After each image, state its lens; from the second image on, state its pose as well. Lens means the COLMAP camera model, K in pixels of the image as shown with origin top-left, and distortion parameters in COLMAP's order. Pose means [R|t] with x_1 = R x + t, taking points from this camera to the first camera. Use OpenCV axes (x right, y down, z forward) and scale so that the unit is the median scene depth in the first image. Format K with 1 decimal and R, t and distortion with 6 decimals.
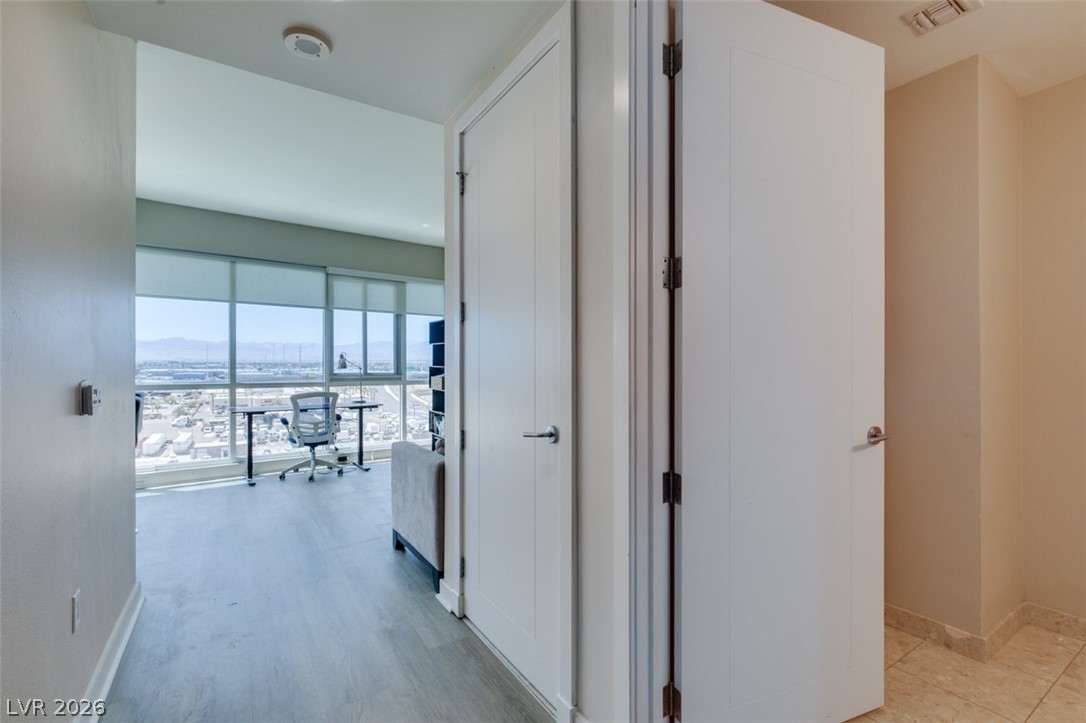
lens RADIAL K [[484.8, 0, 536.7], [0, 484.8, 366.2], [0, 0, 1]] dist [-0.000397, -0.000211]
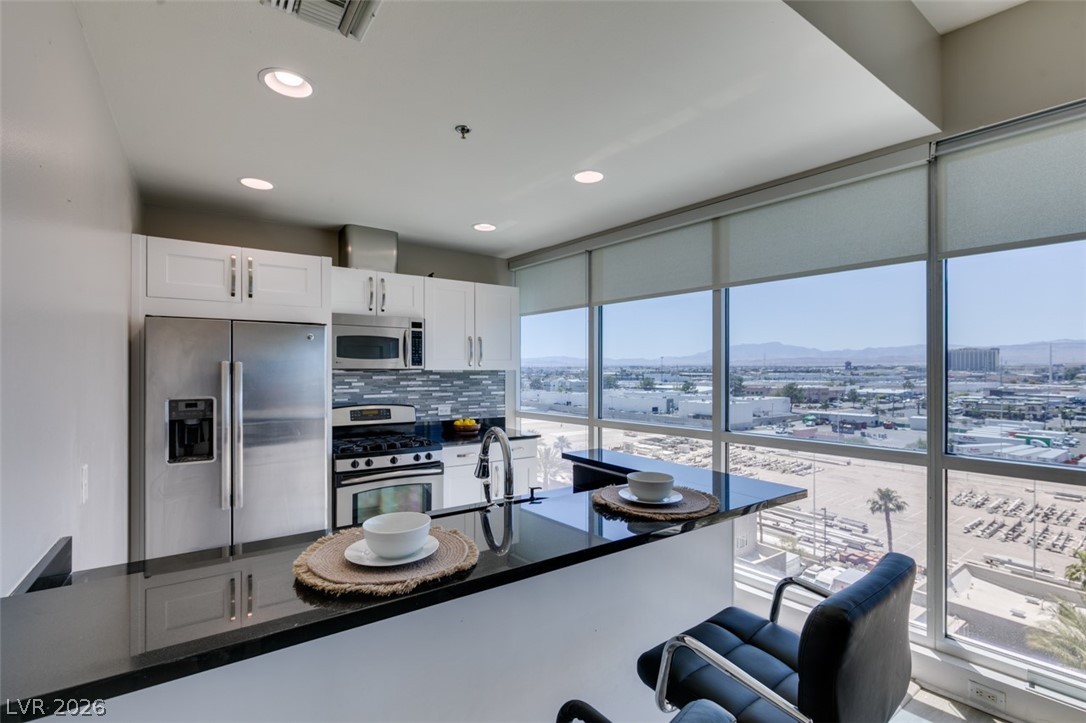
lens RADIAL K [[490.2, 0, 545.4], [0, 490.2, 372.1], [0, 0, 1]] dist [-0.002886, -0.000449]
pose [[0.057536, 0.004730, -0.998332, -0.340165], [0.000307, 0.999989, 0.004756, -0.033092], [0.998343, -0.000580, 0.057534, 0.481052]]
